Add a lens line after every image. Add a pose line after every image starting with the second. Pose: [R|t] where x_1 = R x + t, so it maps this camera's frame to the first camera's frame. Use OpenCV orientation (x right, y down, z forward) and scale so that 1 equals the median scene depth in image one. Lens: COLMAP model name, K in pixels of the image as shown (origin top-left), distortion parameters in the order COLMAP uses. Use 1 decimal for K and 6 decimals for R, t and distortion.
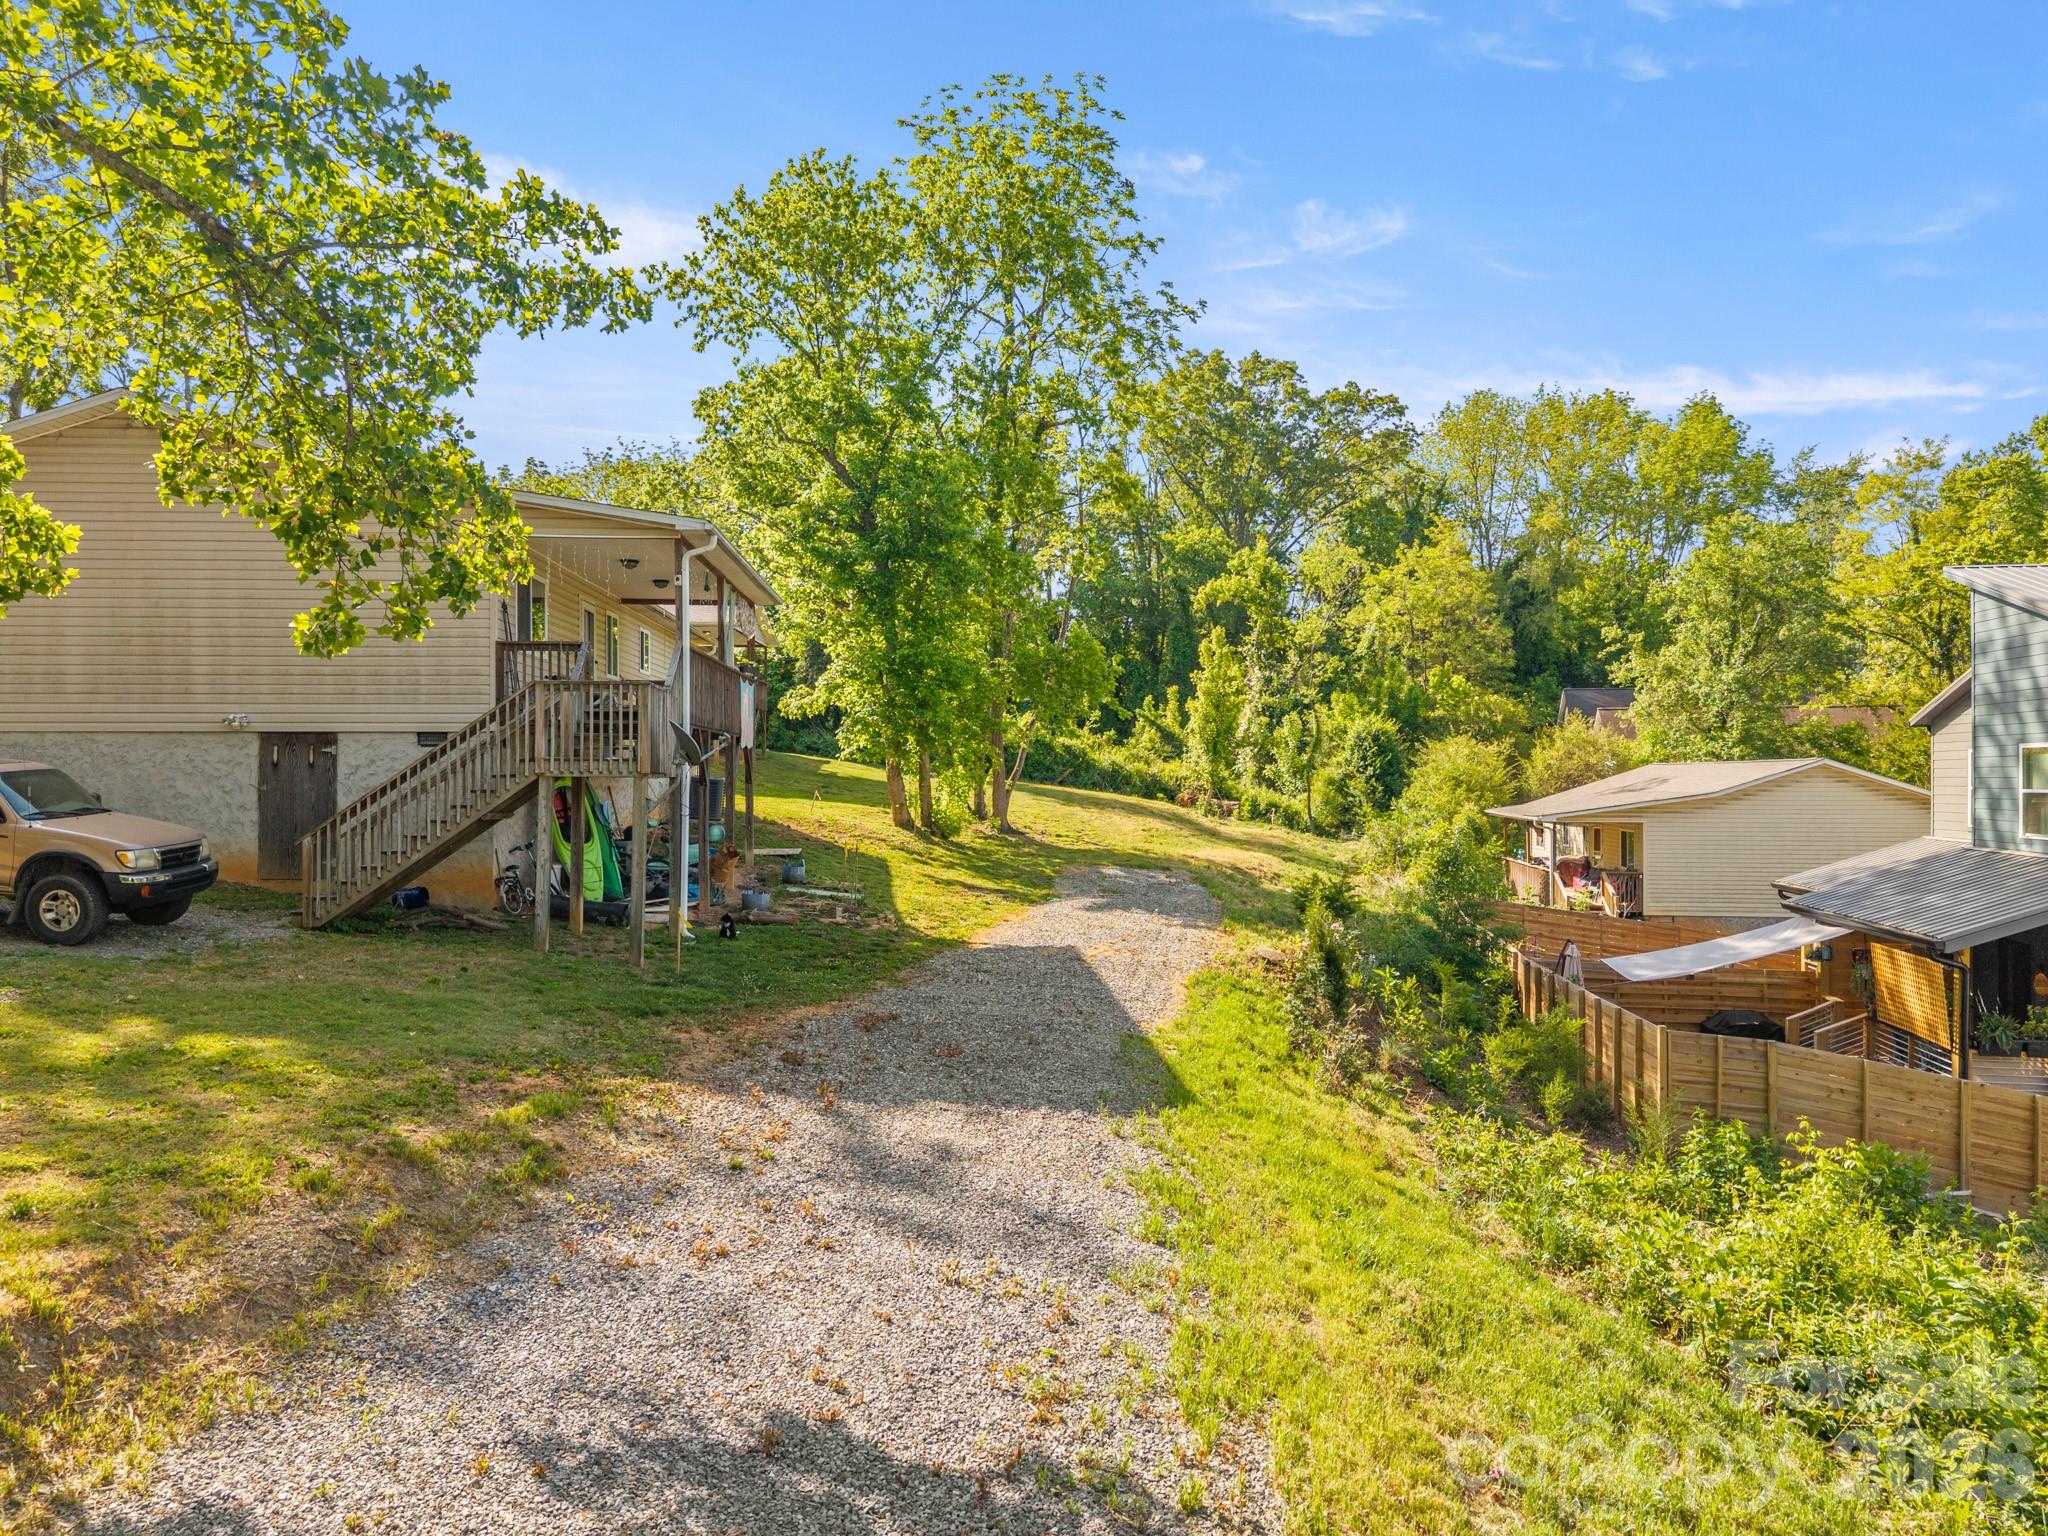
lens RADIAL K [[1360.6, 0, 1024.0], [0, 1360.6, 768.0], [0, 0, 1]] dist [0.002647, -0.038353]
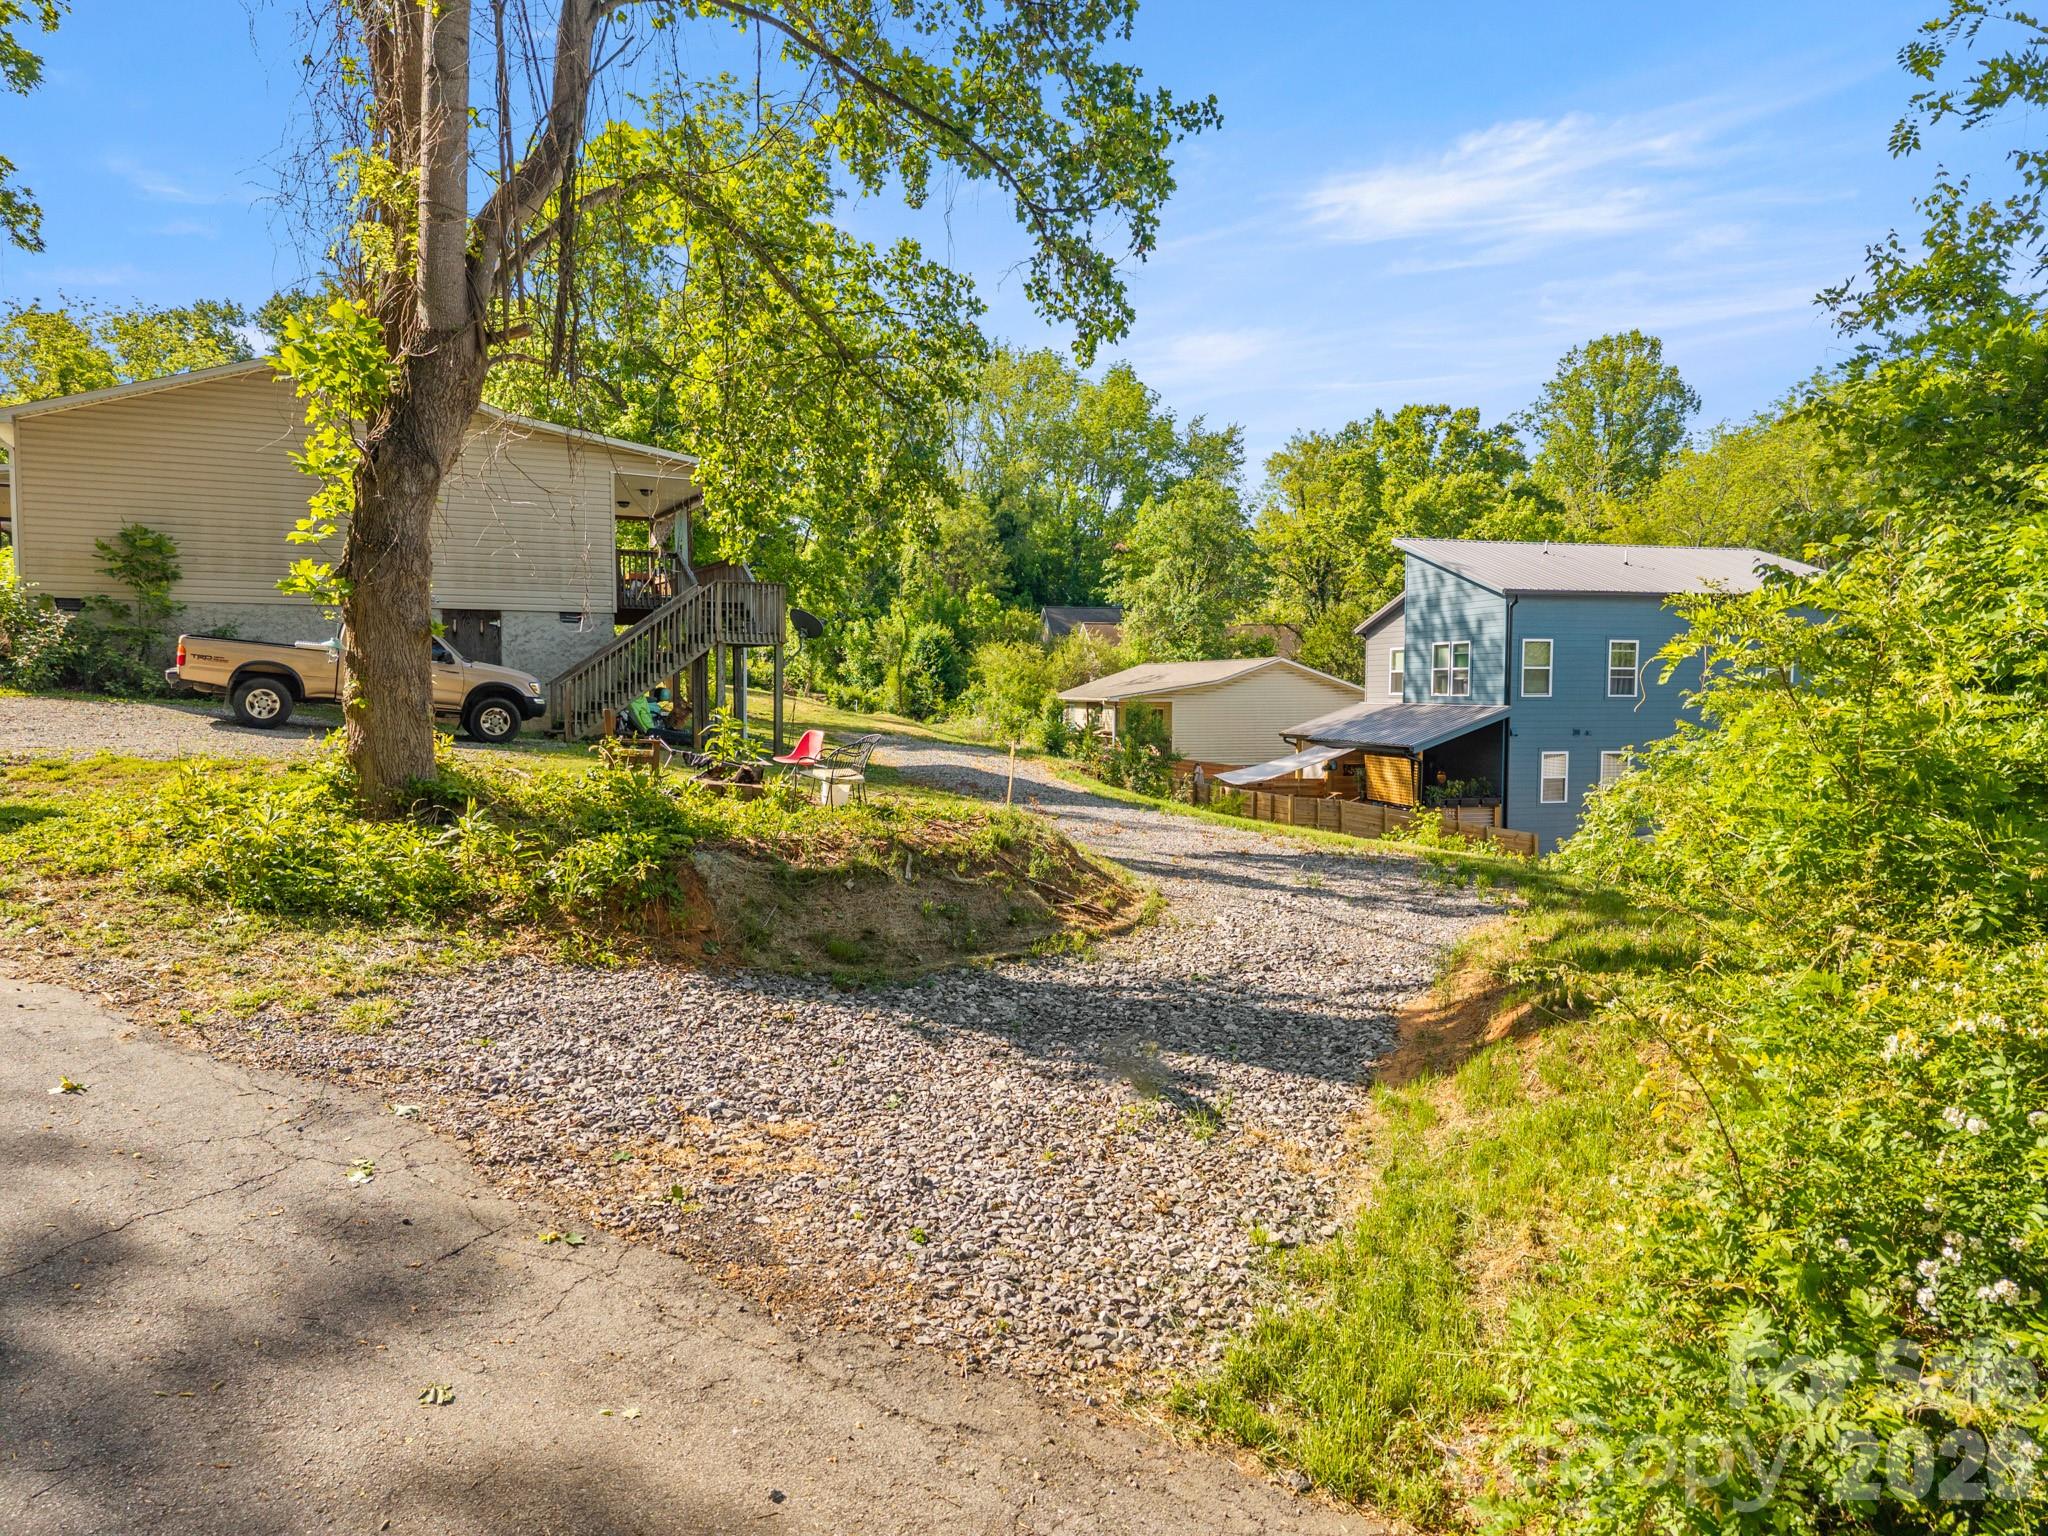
lens RADIAL K [[1382.3, 0, 1024.0], [0, 1382.3, 768.0], [0, 0, 1]] dist [0.042312, -0.040205]
pose [[0.901658, -0.023347, 0.431820, -0.224950], [-0.003270, 0.998145, 0.060796, 0.015927], [-0.432438, -0.056229, 0.899909, -0.174500]]
